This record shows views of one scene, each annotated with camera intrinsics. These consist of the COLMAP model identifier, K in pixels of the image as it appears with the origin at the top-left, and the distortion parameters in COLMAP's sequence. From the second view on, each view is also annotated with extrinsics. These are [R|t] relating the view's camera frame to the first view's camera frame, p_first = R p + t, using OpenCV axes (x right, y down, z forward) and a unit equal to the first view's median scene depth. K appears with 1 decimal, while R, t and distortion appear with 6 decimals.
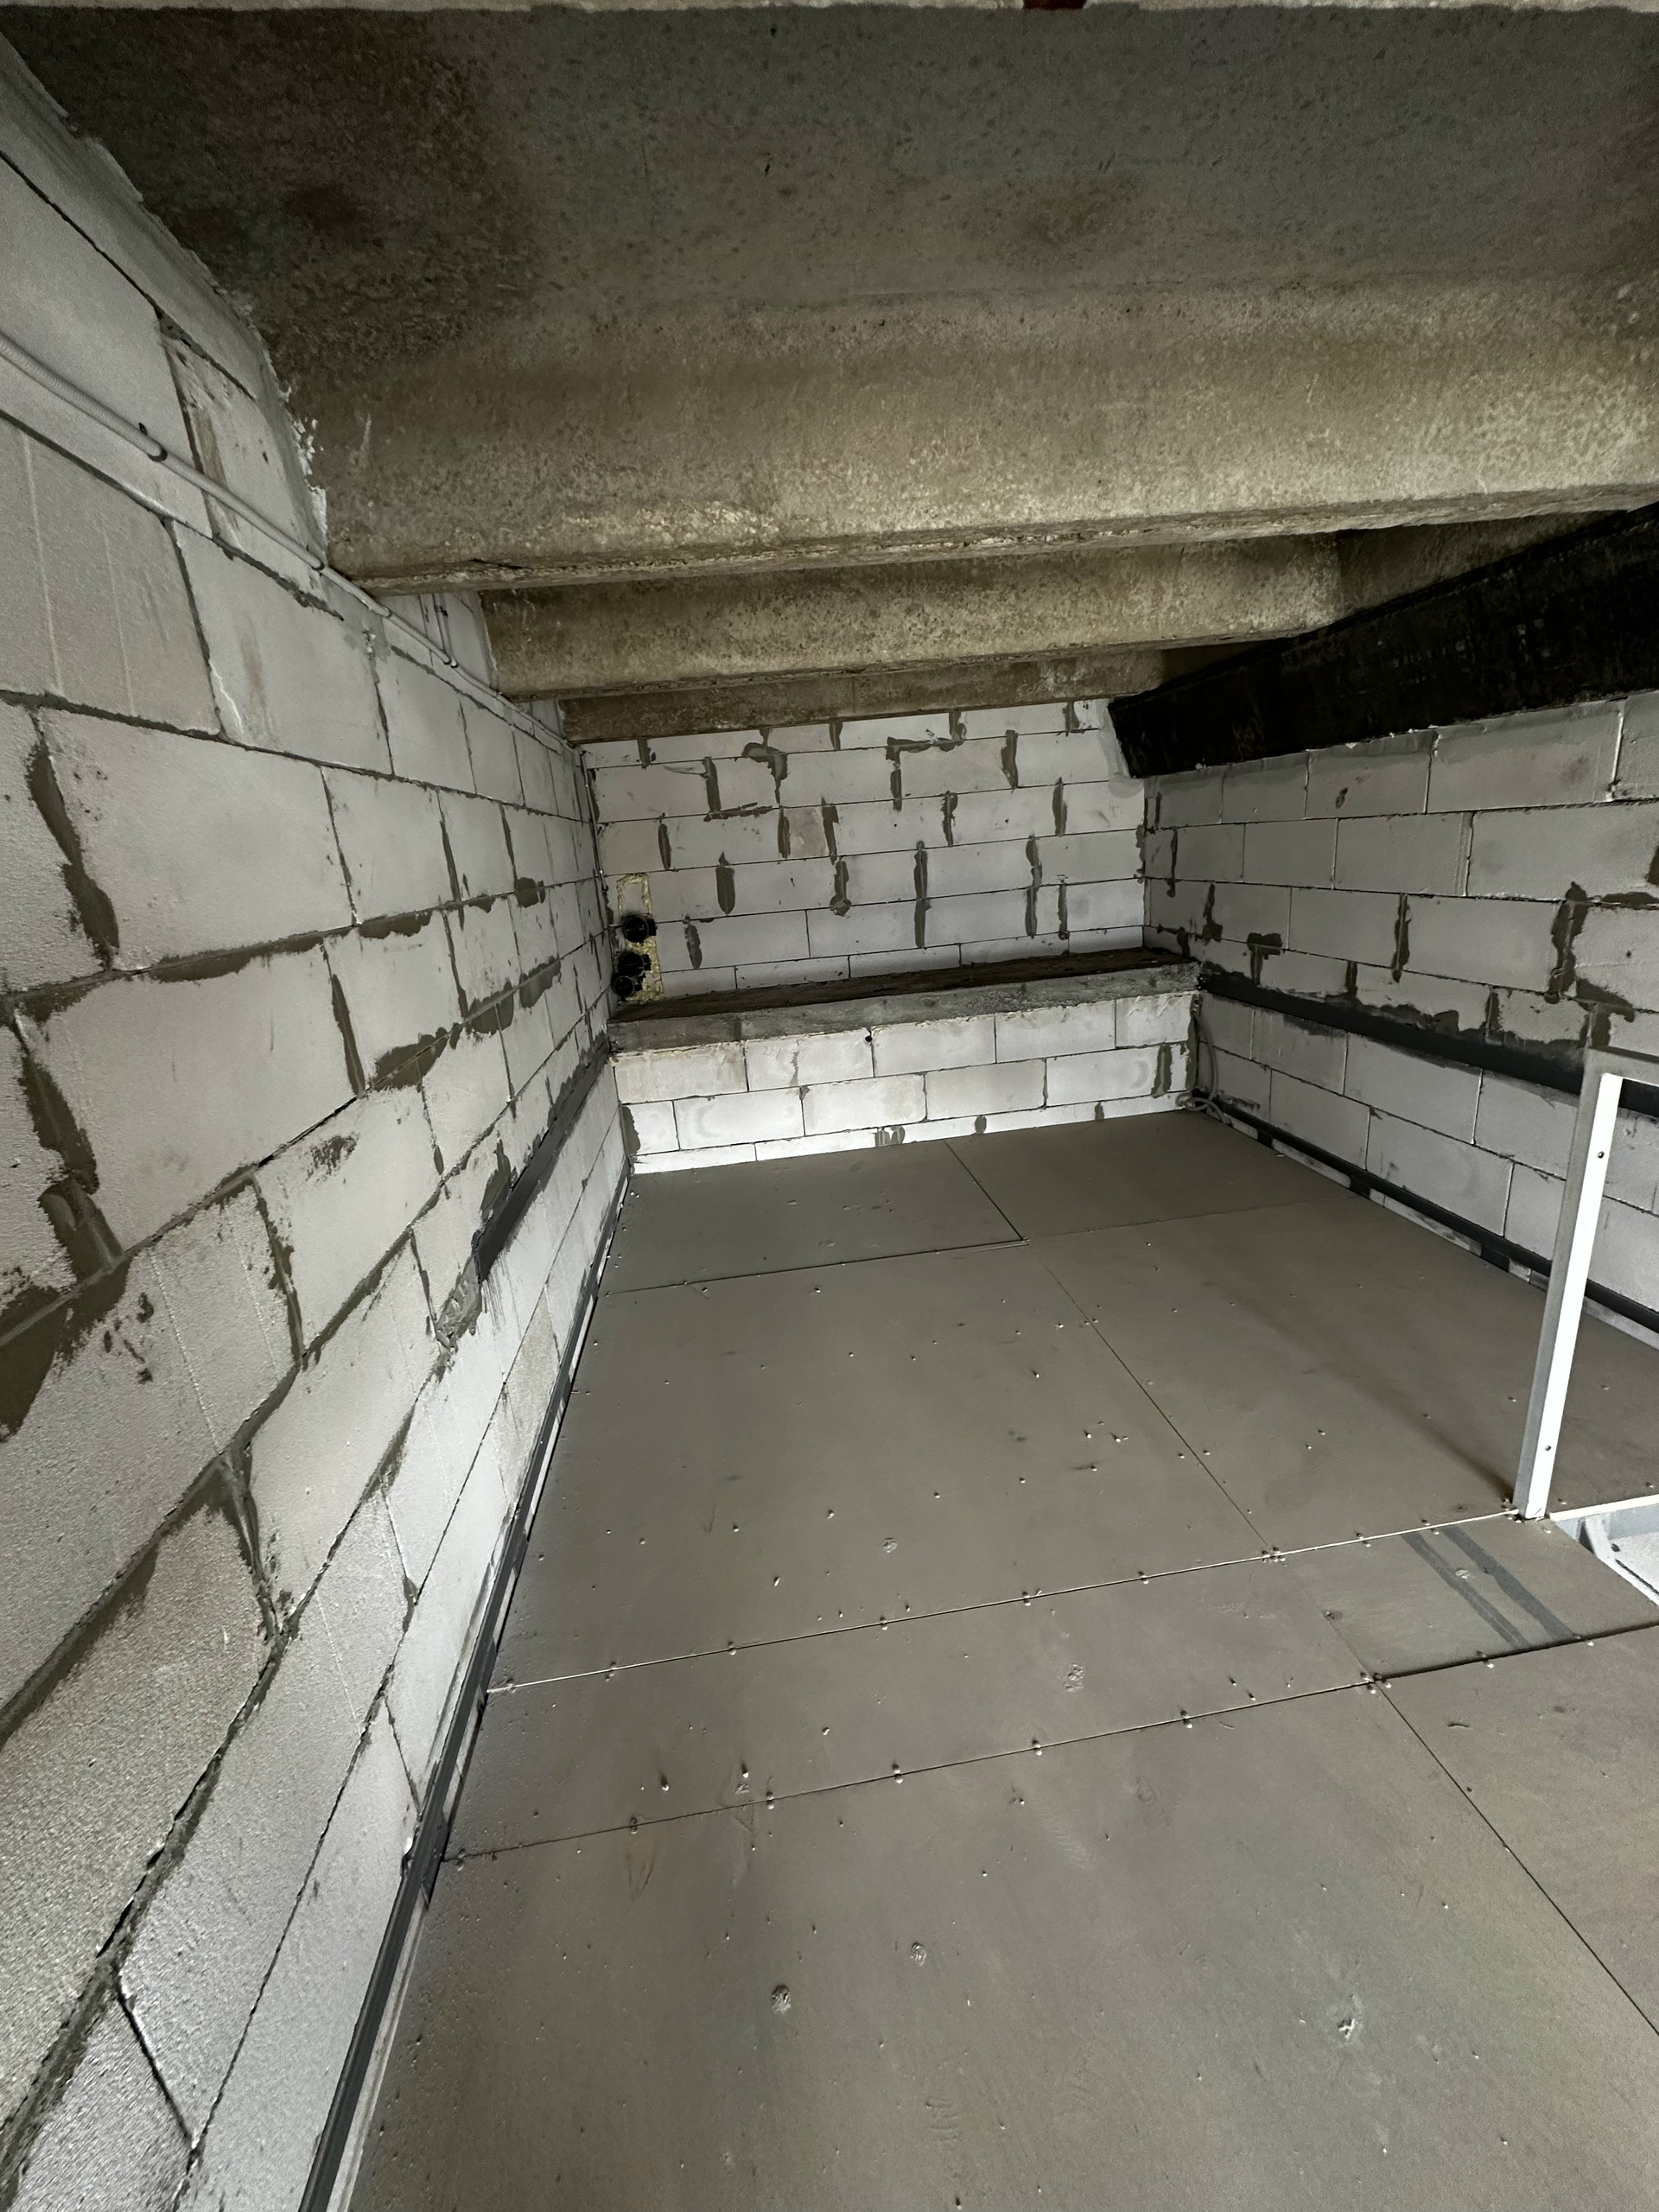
lens RADIAL K [[879.7, 0, 824.5], [0, 879.7, 1105.9], [0, 0, 1]] dist [-0.000537, -0.000229]
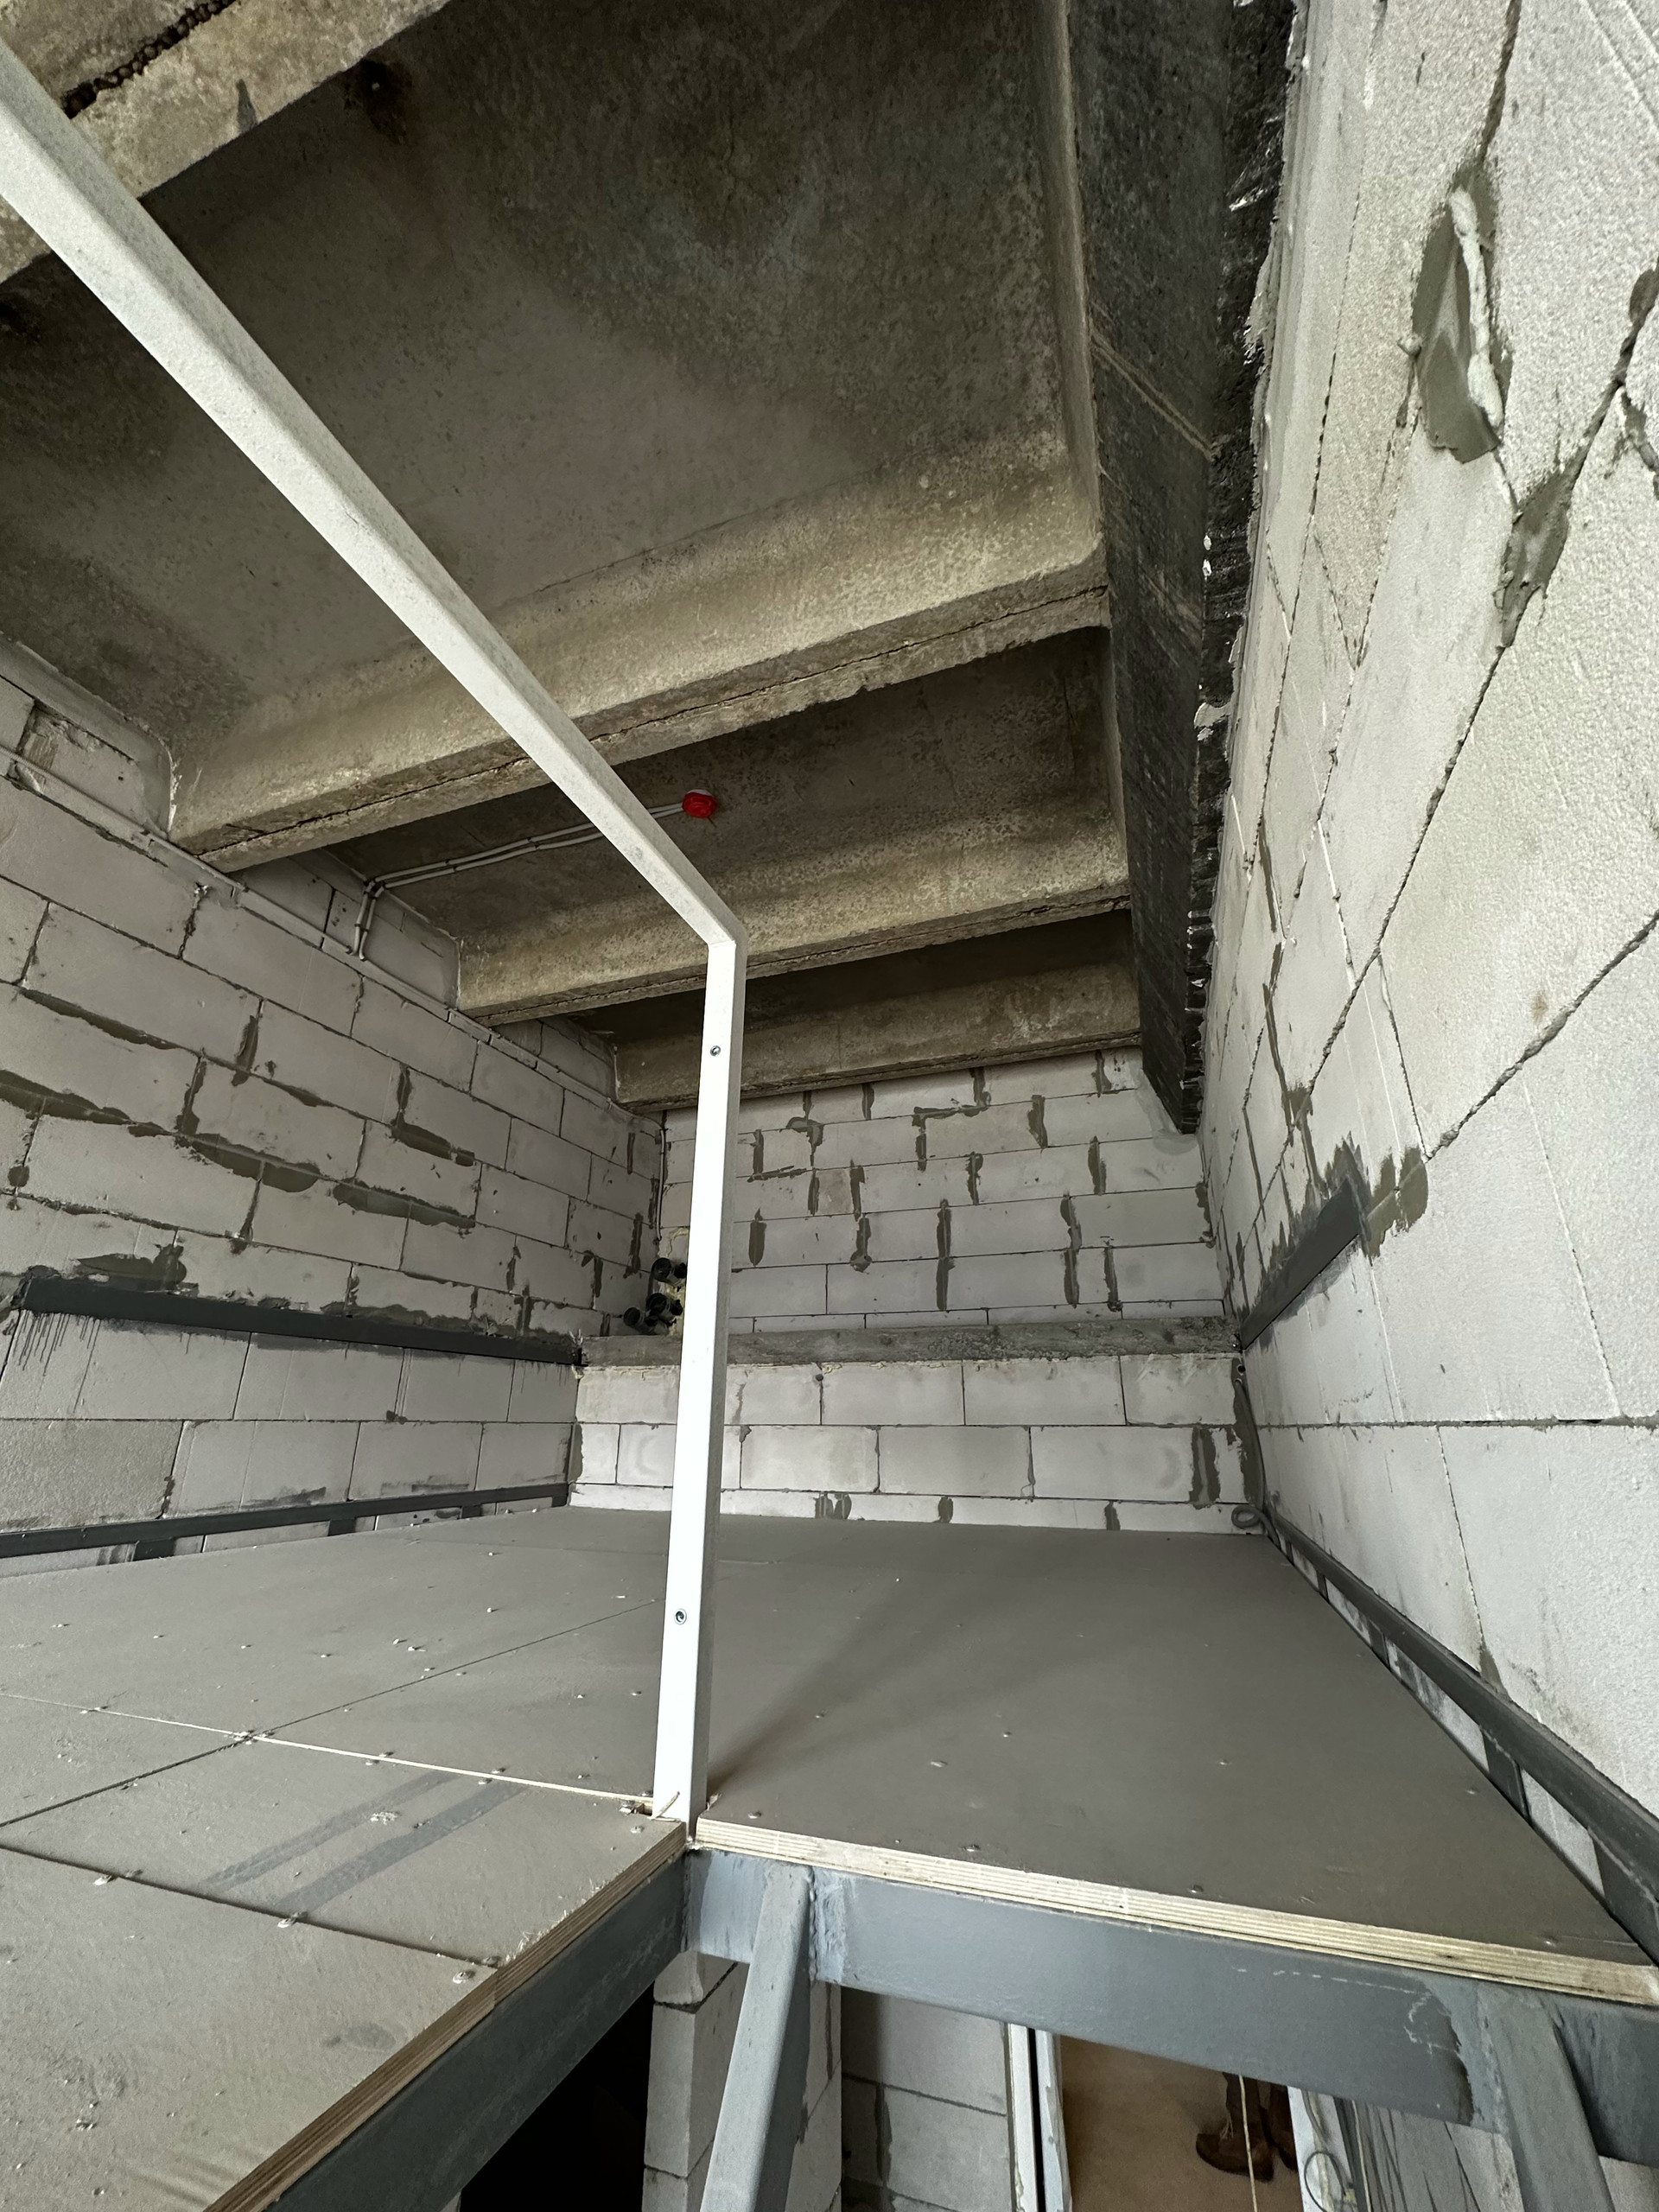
lens RADIAL K [[879.7, 0, 824.5], [0, 879.7, 1105.9], [0, 0, 1]] dist [-0.000537, -0.000229]
pose [[0.886578, -0.069559, -0.457320, 0.462647], [-0.207680, 0.823538, -0.527877, 0.159807], [0.413339, 0.562980, 0.715684, 0.203008]]
